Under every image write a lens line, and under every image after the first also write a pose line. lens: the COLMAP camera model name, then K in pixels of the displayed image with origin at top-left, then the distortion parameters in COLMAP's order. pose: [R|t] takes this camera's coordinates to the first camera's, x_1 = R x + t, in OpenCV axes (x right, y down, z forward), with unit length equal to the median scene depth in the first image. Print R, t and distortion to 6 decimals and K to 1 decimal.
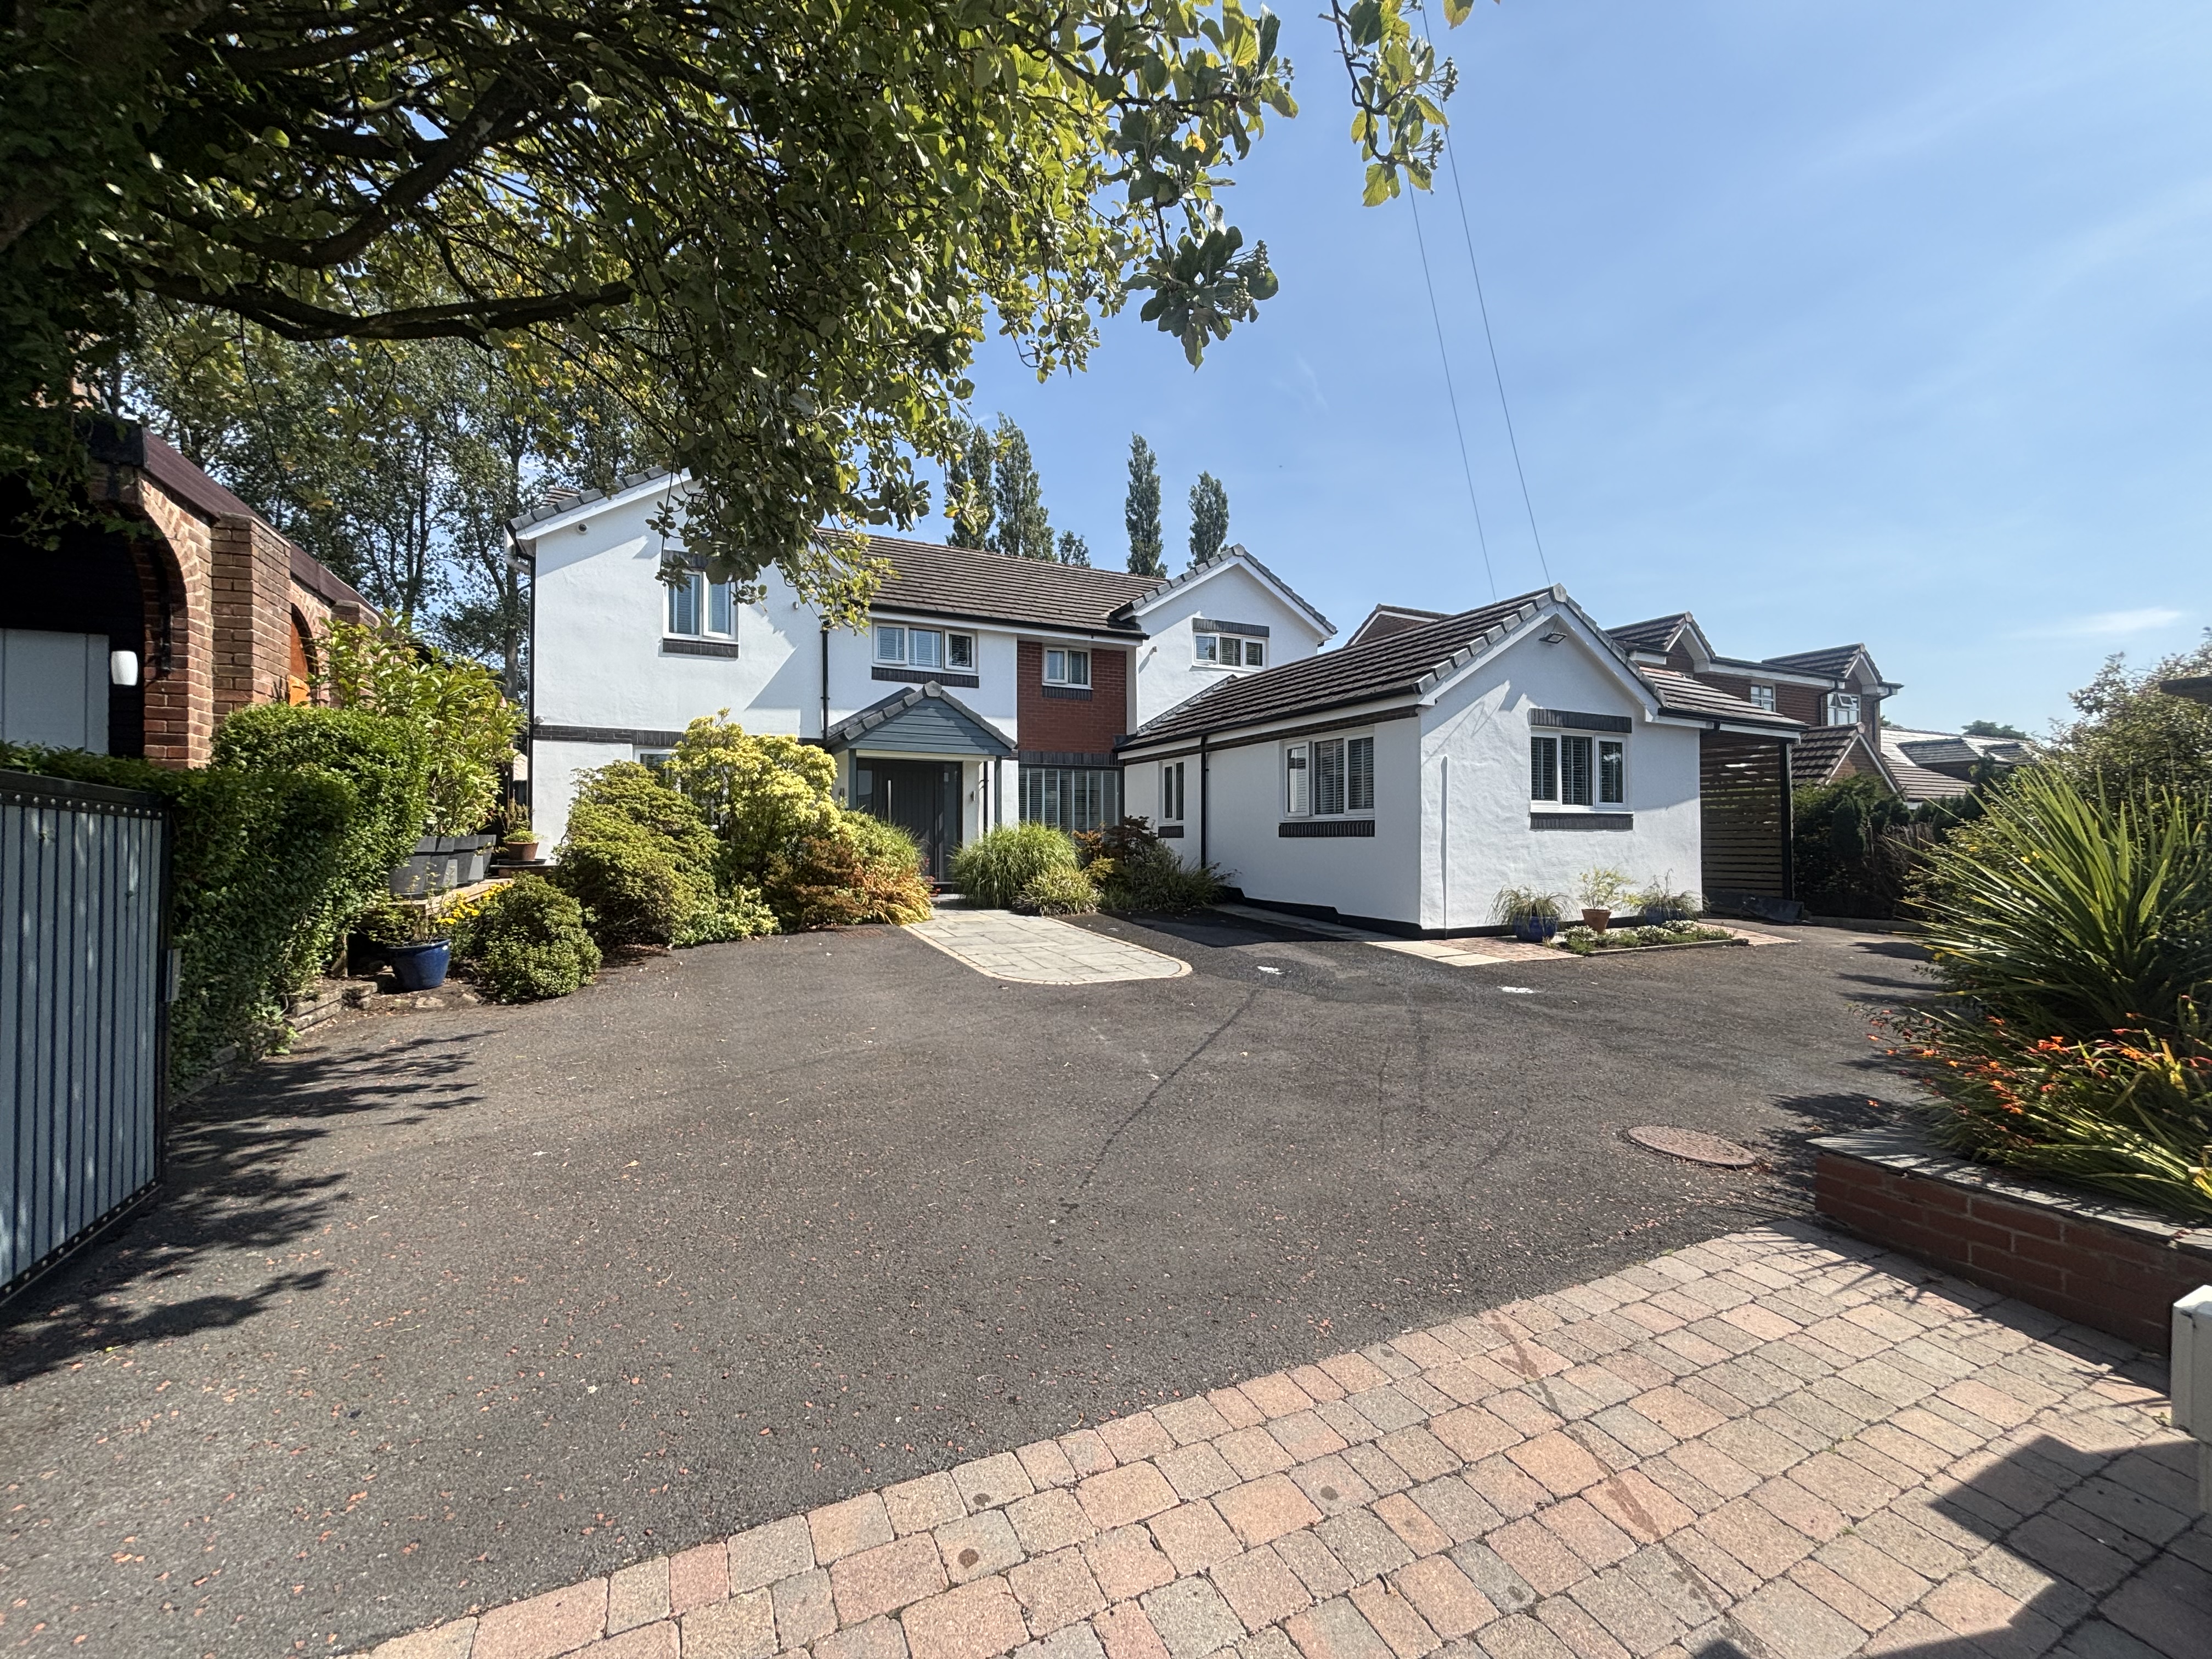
lens RADIAL K [[909.4, 0, 1104.9], [0, 909.4, 830.9], [0, 0, 1]] dist [-0.003186, 0.000568]
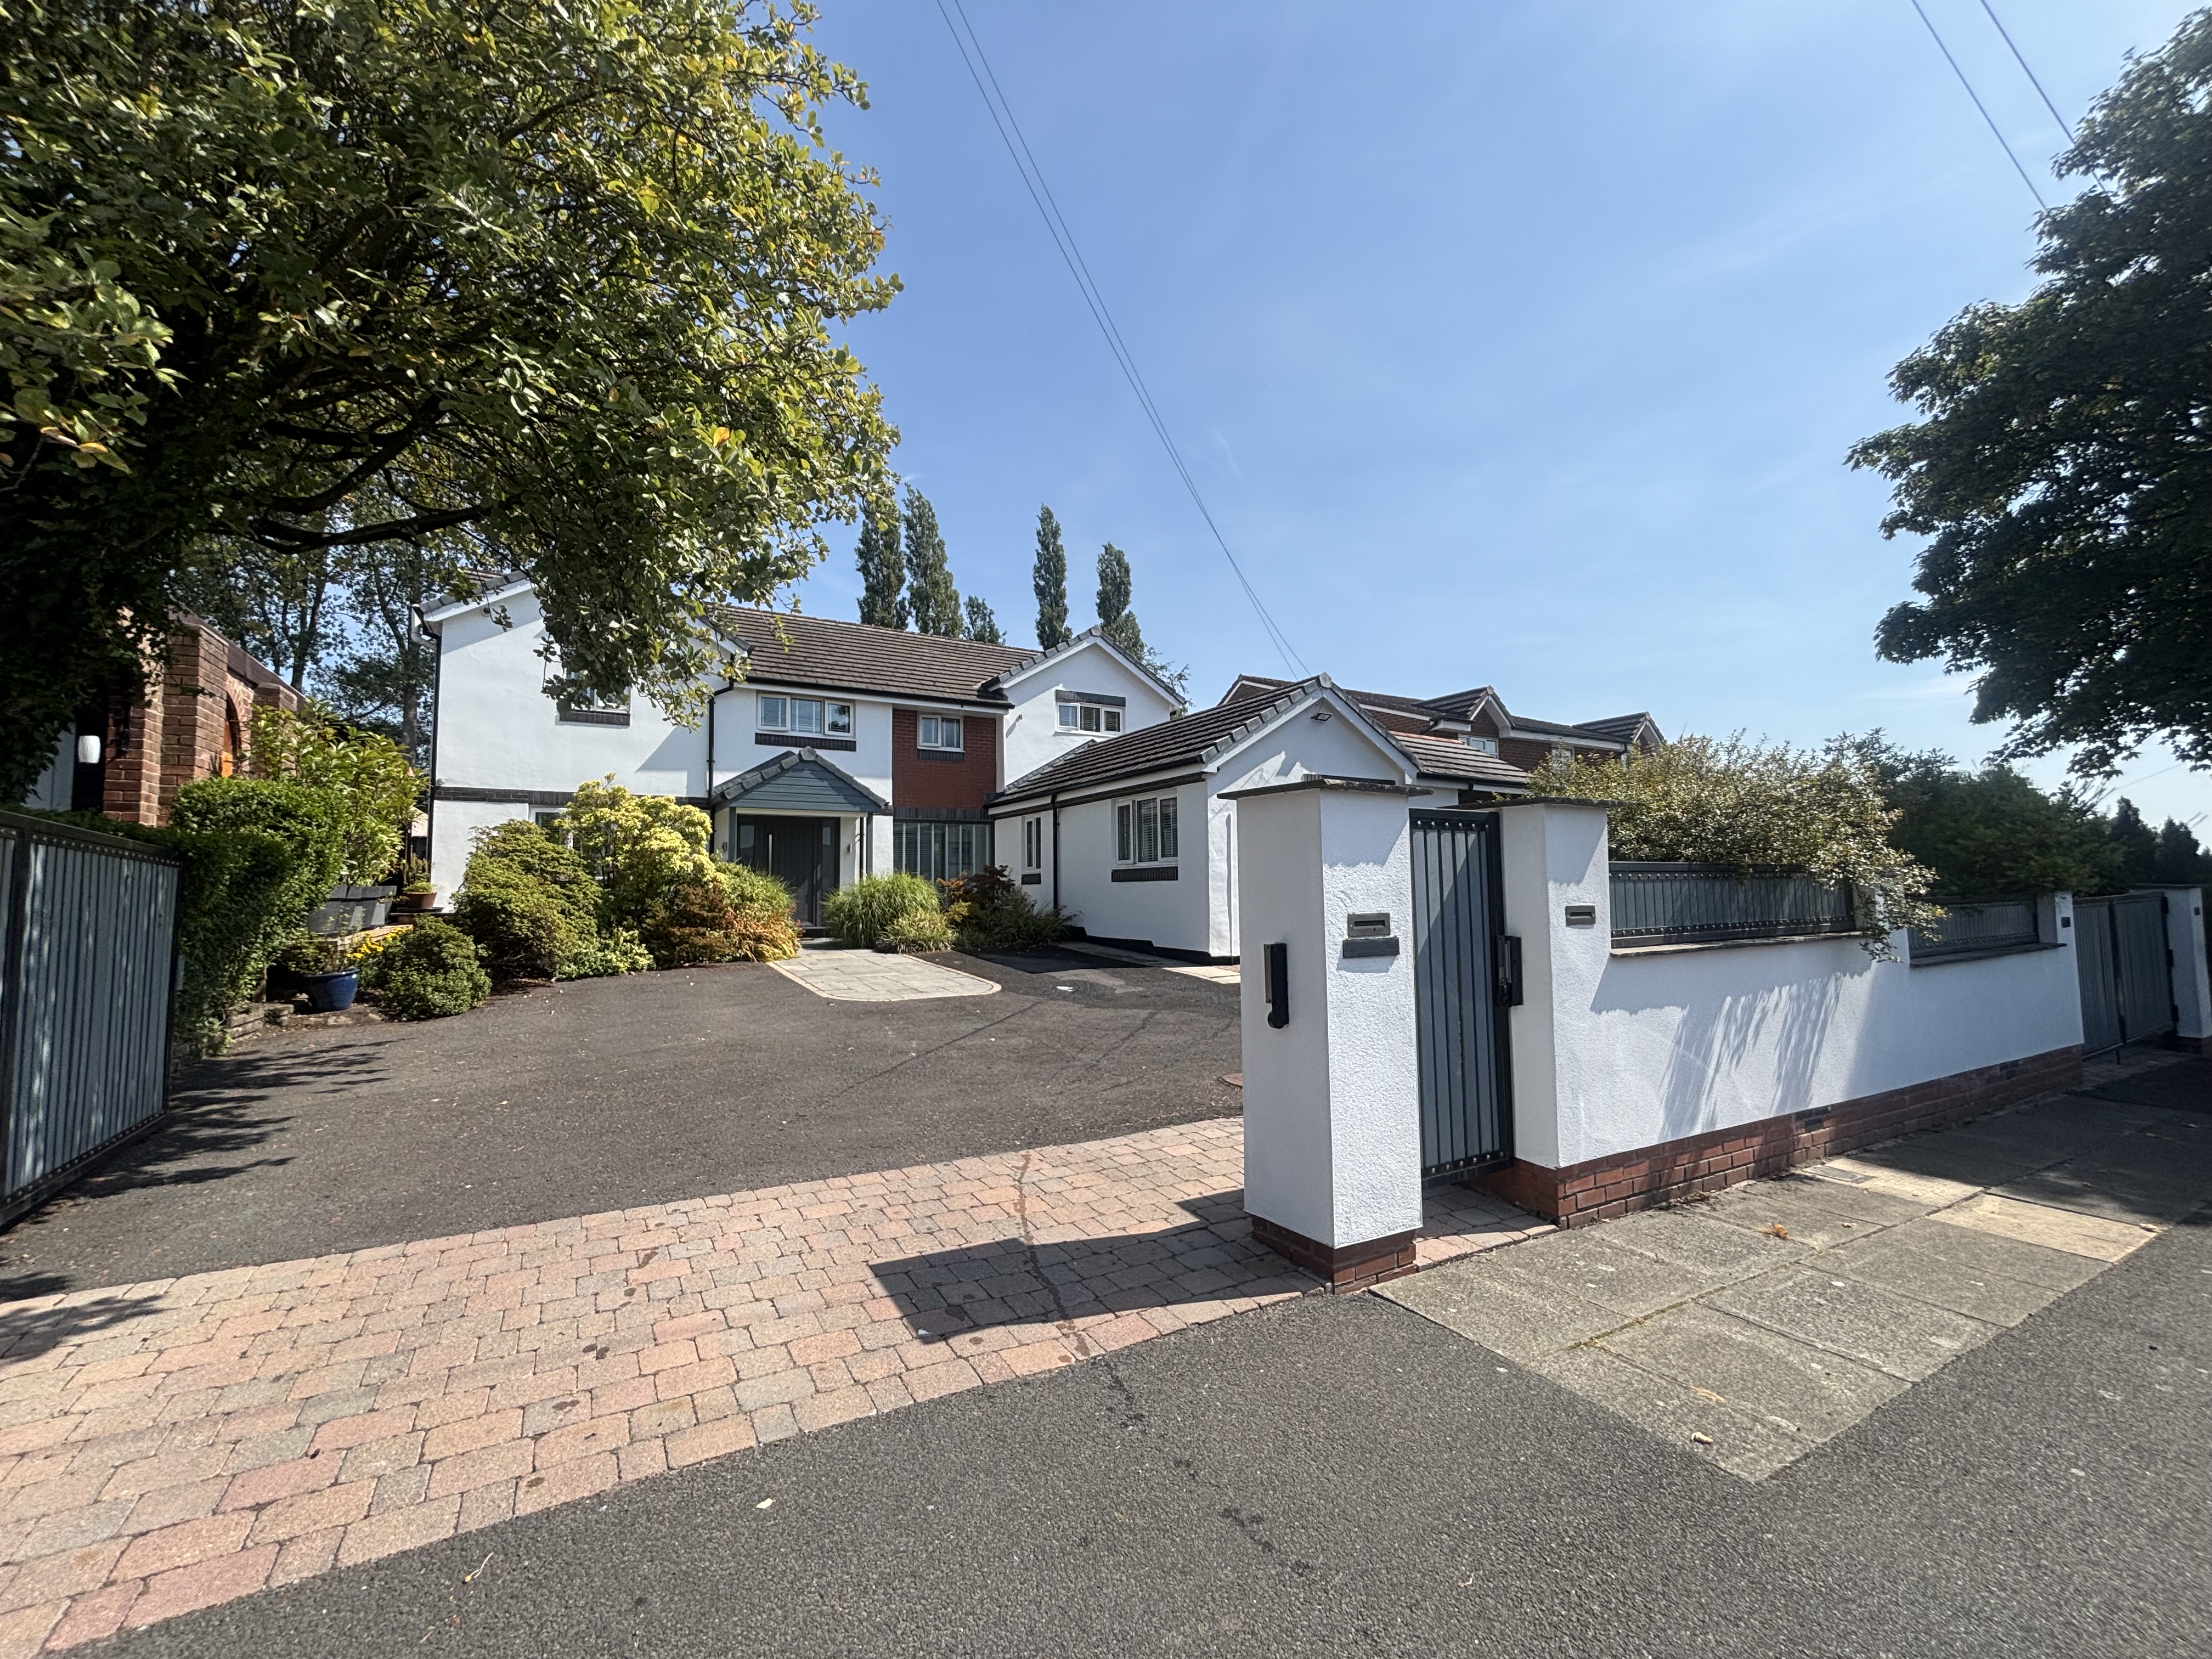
lens RADIAL K [[909.4, 0, 1109.6], [0, 909.4, 830.6], [0, 0, 1]] dist [-0.003186, 0.000568]
pose [[0.996518, -0.004500, 0.083251, 0.113174], [0.009232, 0.998358, -0.056538, 0.007787], [-0.082860, 0.057110, 0.994923, -0.190156]]
